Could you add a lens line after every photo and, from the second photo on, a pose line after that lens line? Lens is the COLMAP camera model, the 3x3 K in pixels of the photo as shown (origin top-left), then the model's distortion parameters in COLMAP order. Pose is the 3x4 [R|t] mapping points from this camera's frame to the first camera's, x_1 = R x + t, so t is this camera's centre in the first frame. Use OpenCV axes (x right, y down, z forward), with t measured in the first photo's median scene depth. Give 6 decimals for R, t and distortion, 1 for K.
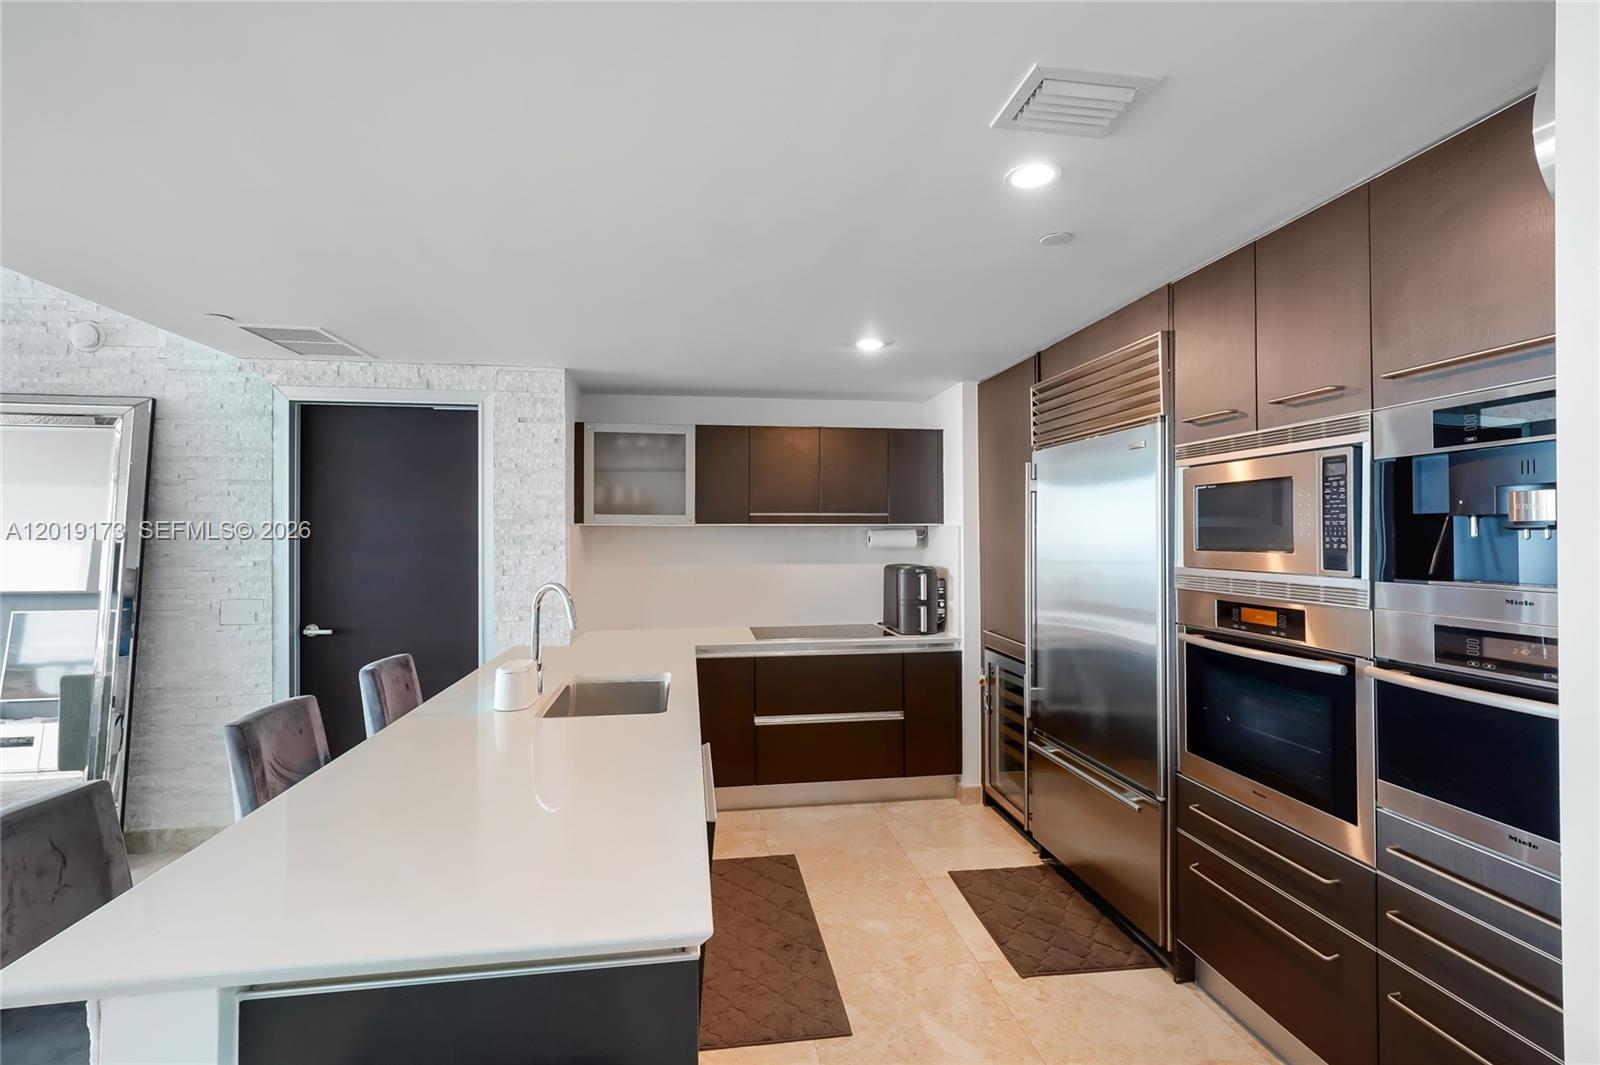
lens RADIAL K [[726.5, 0, 794.4], [0, 726.5, 527.8], [0, 0, 1]] dist [-0.004337, 0.000994]
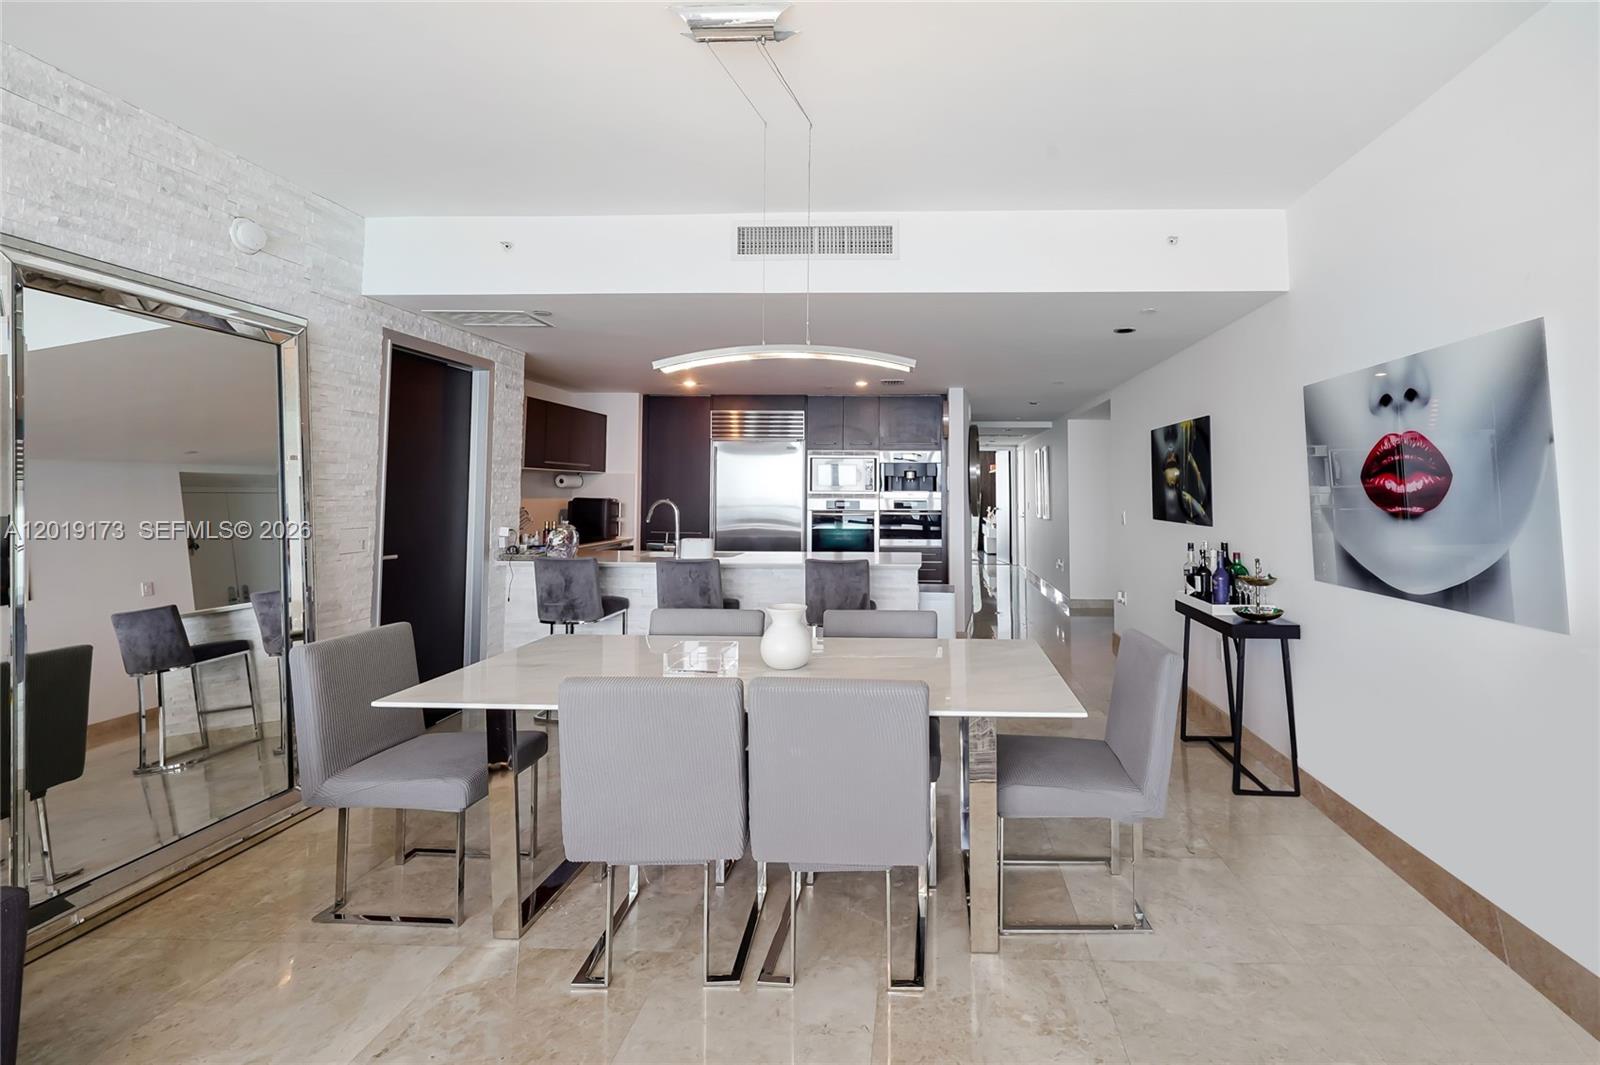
lens RADIAL K [[771.5, 0, 883.1], [0, 771.5, 430.5], [0, 0, 1]] dist [-0.004852, 0.000425]
pose [[0.198094, 0.081348, 0.976801, -1.655667], [-0.014879, 0.996685, -0.079987, 0.036111], [-0.980070, 0.001311, 0.198648, 0.045491]]
